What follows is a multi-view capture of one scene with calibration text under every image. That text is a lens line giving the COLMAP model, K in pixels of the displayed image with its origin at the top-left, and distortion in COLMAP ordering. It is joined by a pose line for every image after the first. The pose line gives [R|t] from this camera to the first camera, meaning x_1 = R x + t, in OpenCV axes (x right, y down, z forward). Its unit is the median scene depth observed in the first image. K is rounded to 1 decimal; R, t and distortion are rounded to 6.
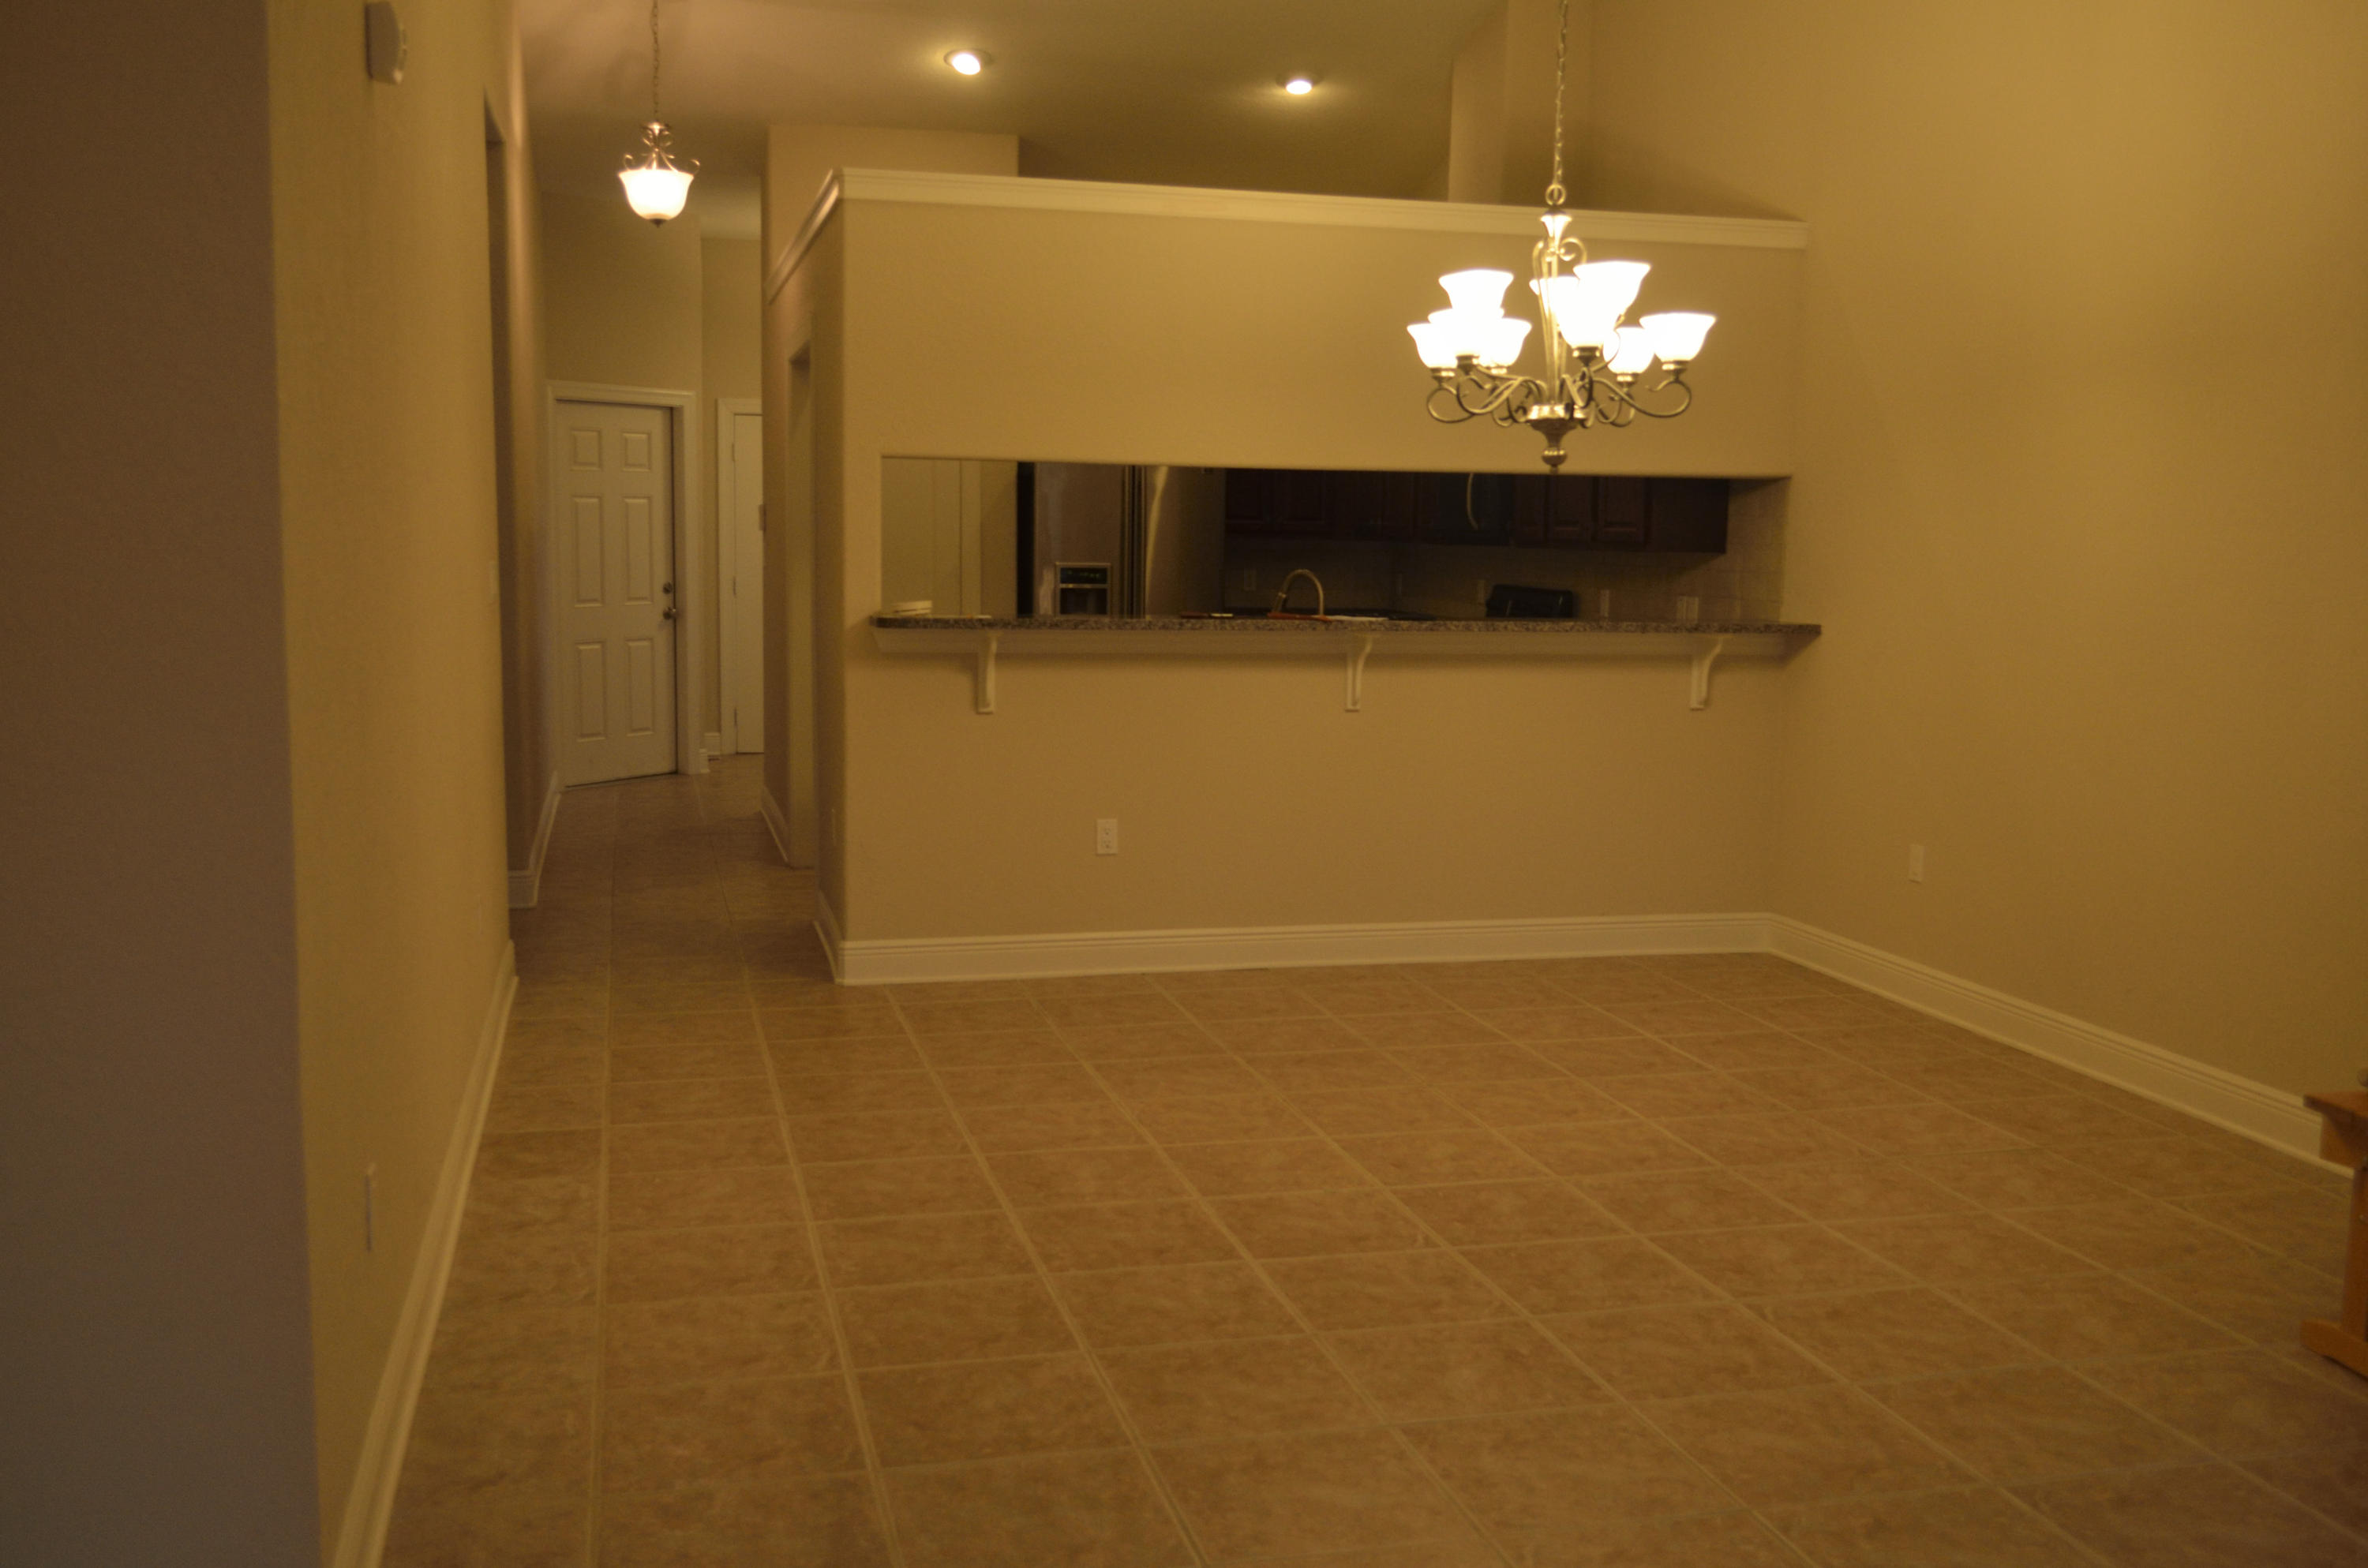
lens RADIAL K [[2228.5, 0, 1193.2], [0, 2228.5, 780.9], [0, 0, 1]] dist [-0.016165, 0.000000]
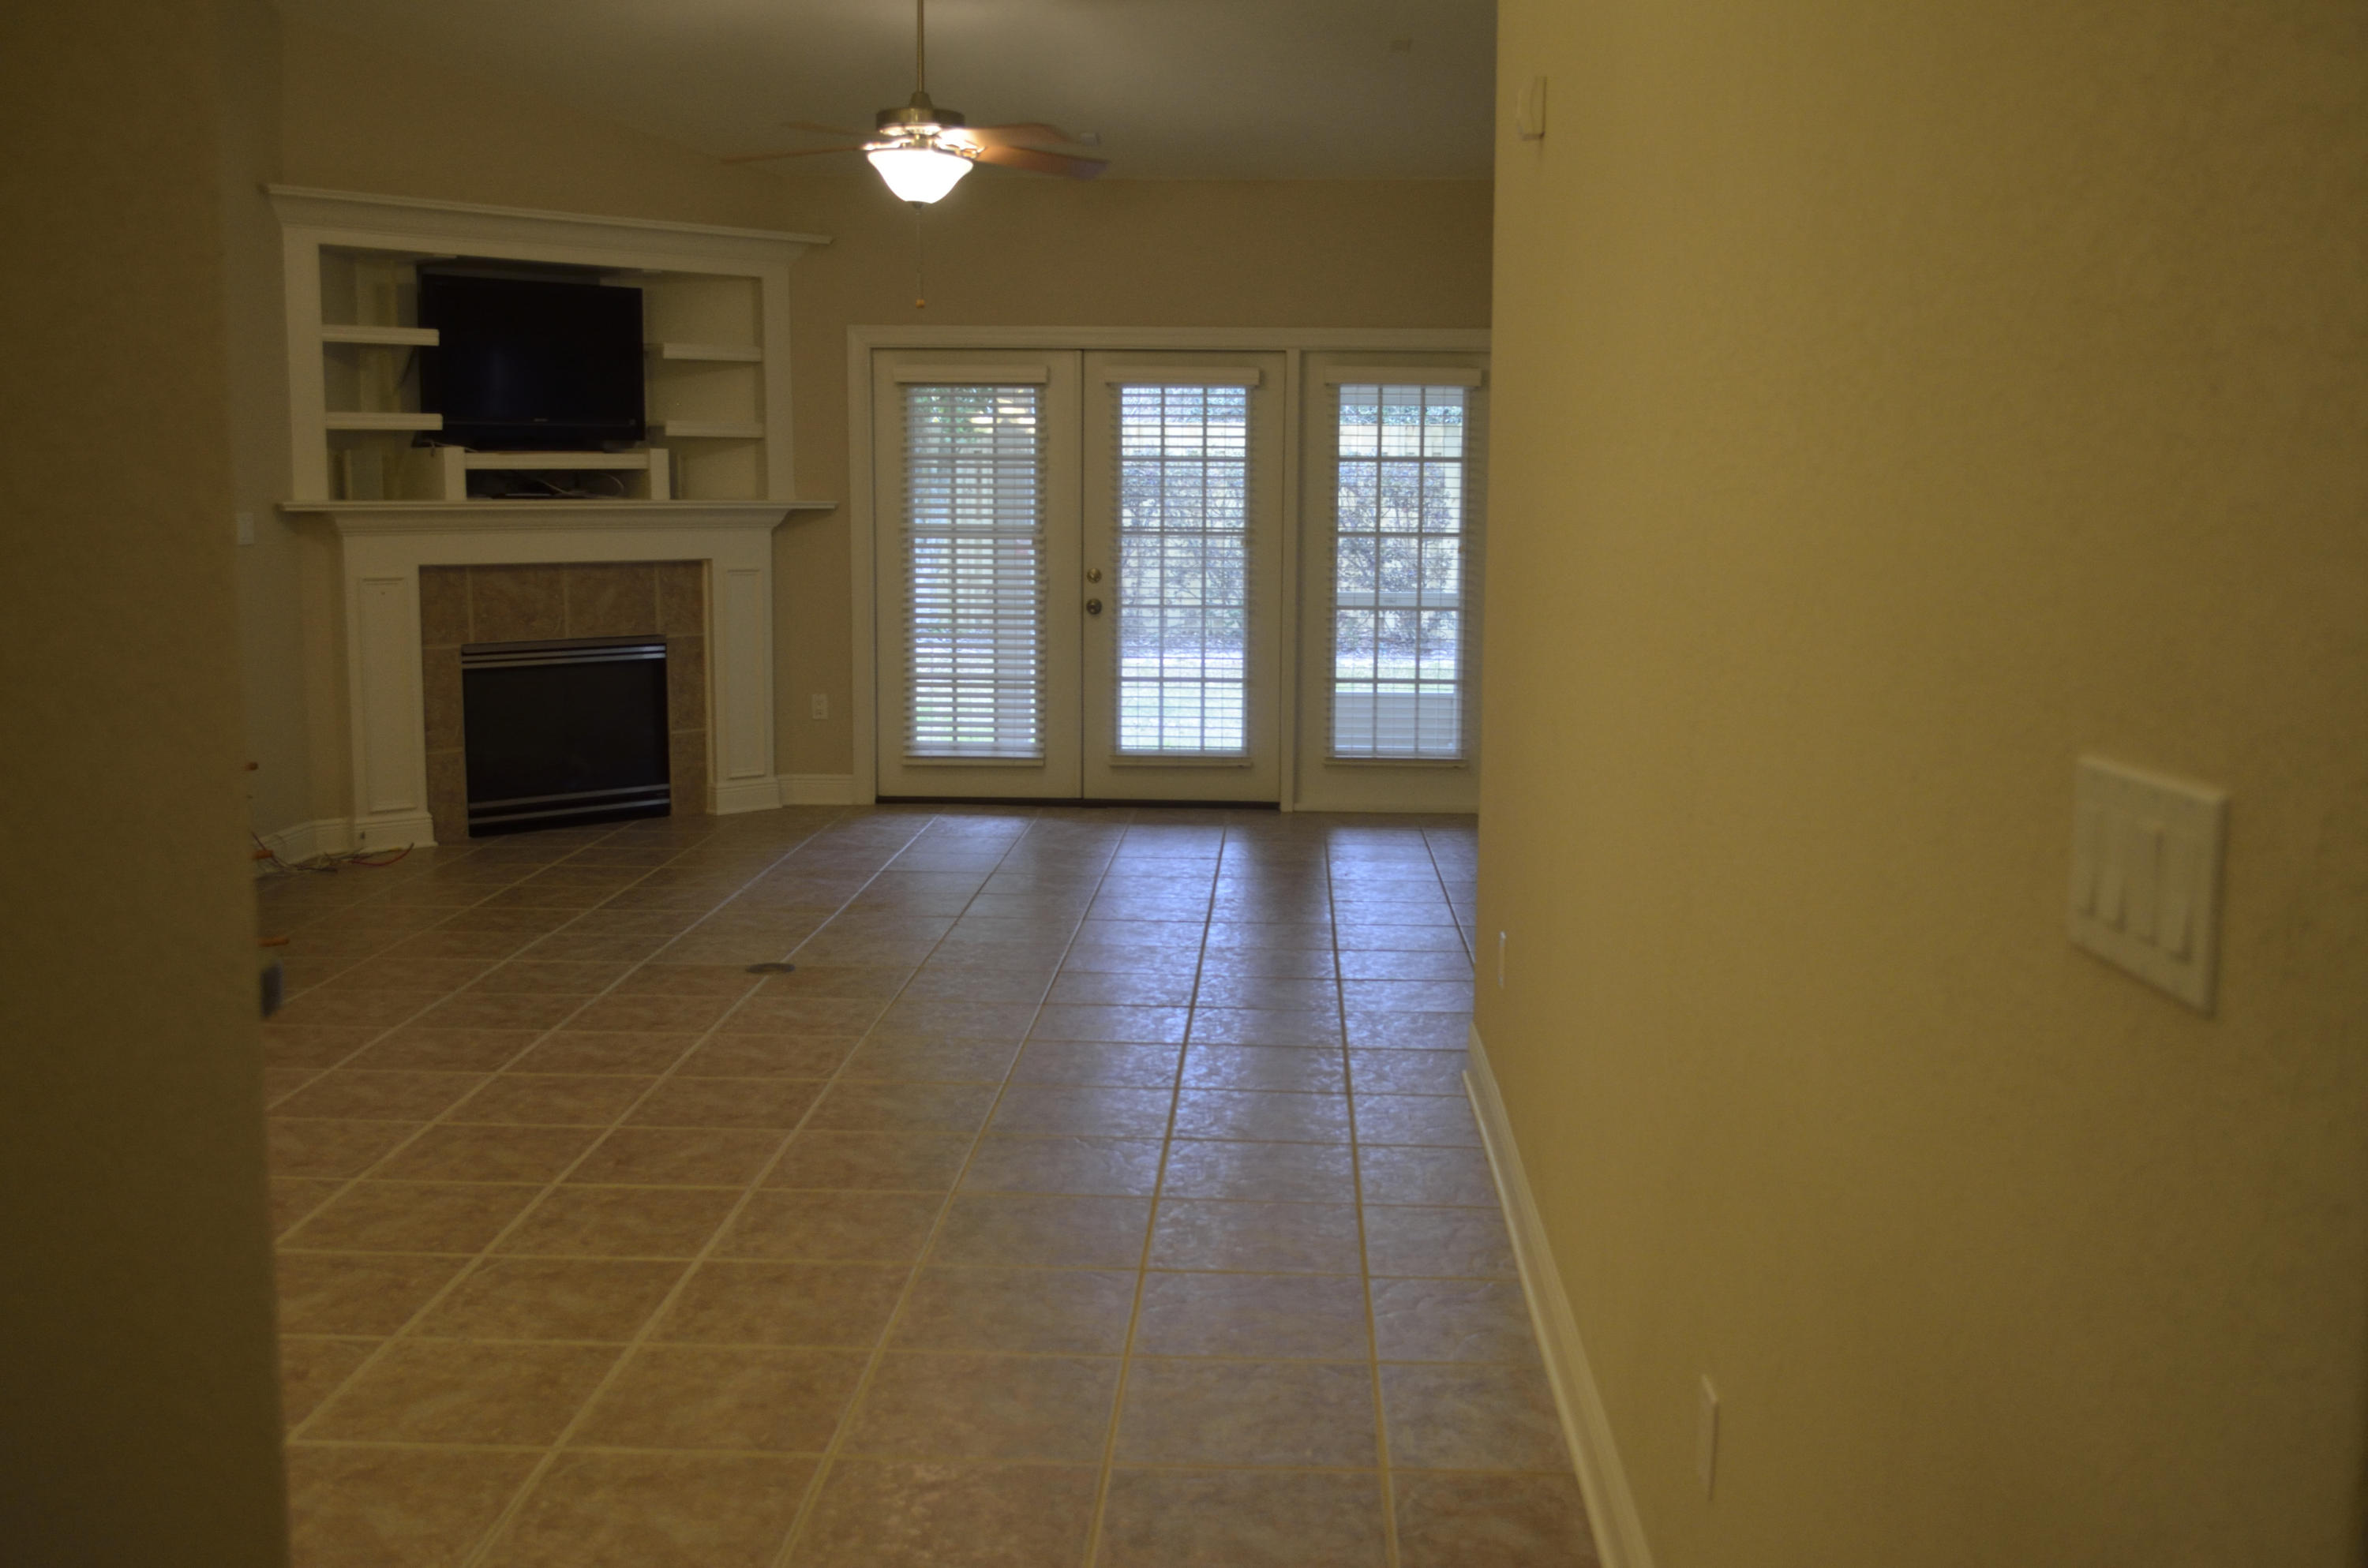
lens RADIAL K [[2228.5, 0, 1194.2], [0, 2228.5, 783.9], [0, 0, 1]] dist [-0.016165, 0.000000]
pose [[-0.957193, -0.061691, 0.282799, -0.266422], [0.011924, 0.967790, 0.251477, -0.133495], [-0.289204, 0.244084, -0.925626, 1.093885]]
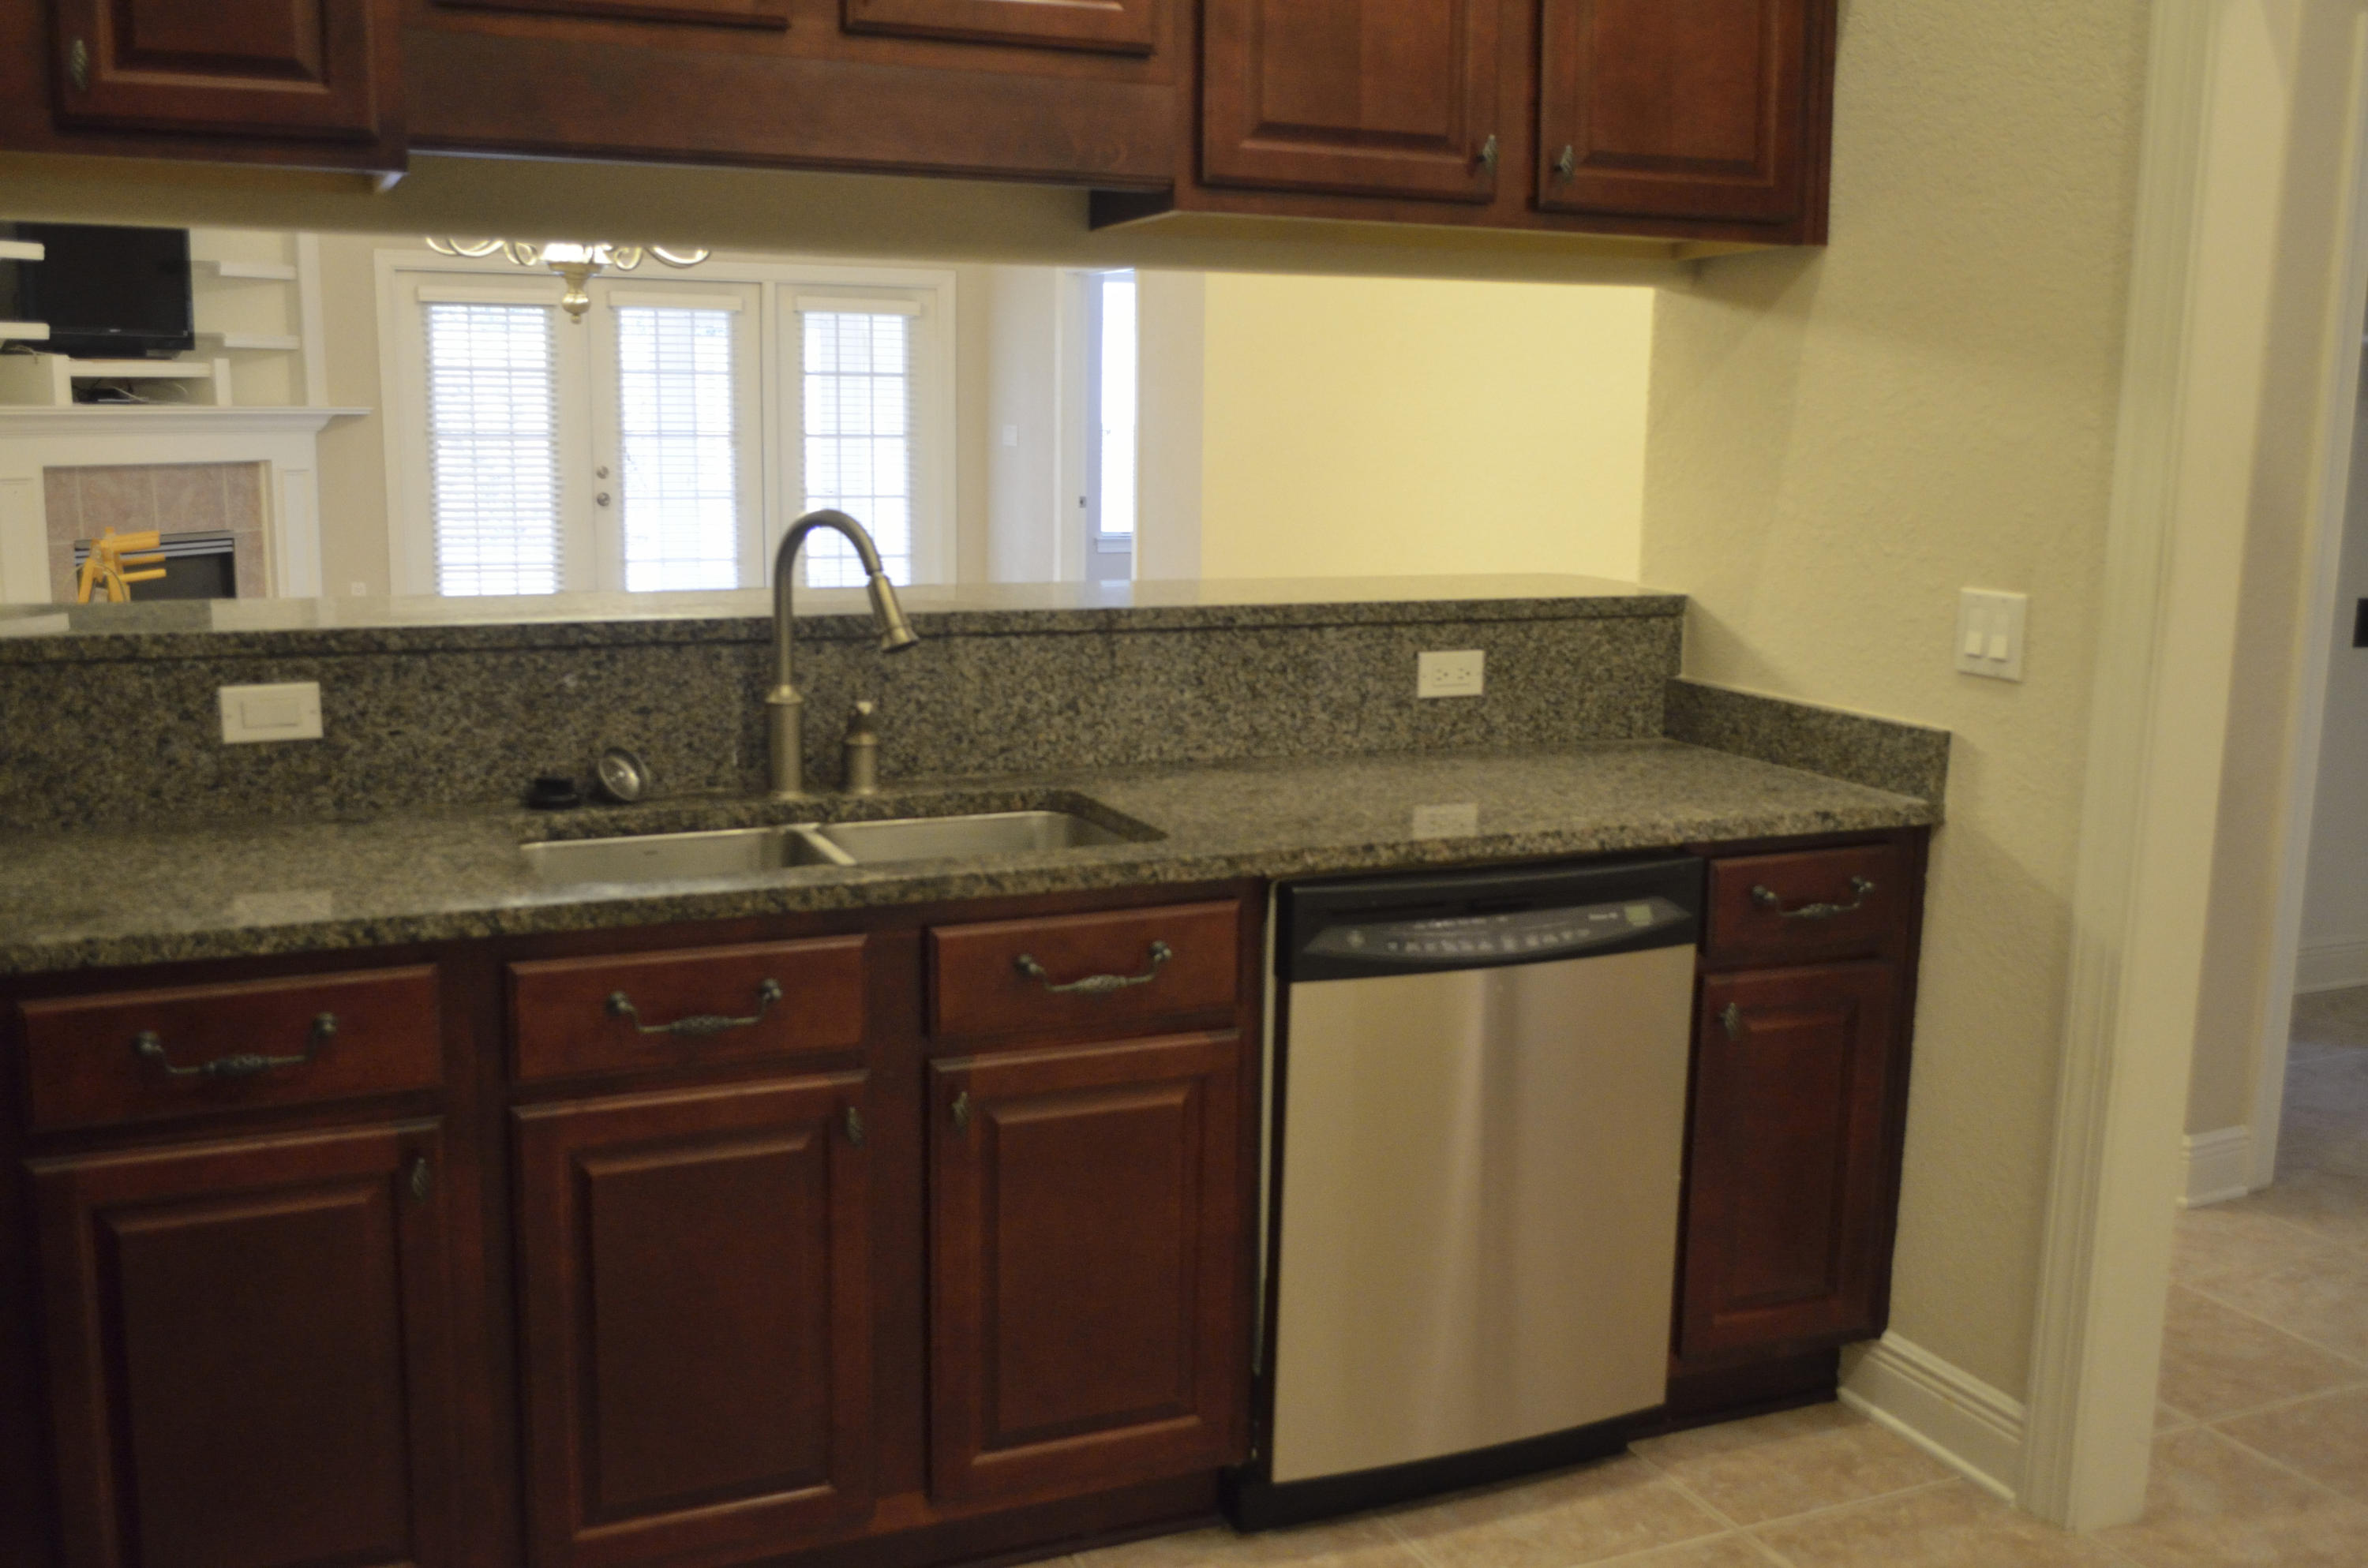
lens RADIAL K [[2228.5, 0, 1174.6], [0, 2228.5, 772.3], [0, 0, 1]] dist [-0.016165, 0.000000]
pose [[-0.984540, 0.001604, -0.175155, 0.045814], [-0.047032, 0.960818, 0.273161, -0.159808], [0.168730, 0.277176, -0.945888, 1.425564]]
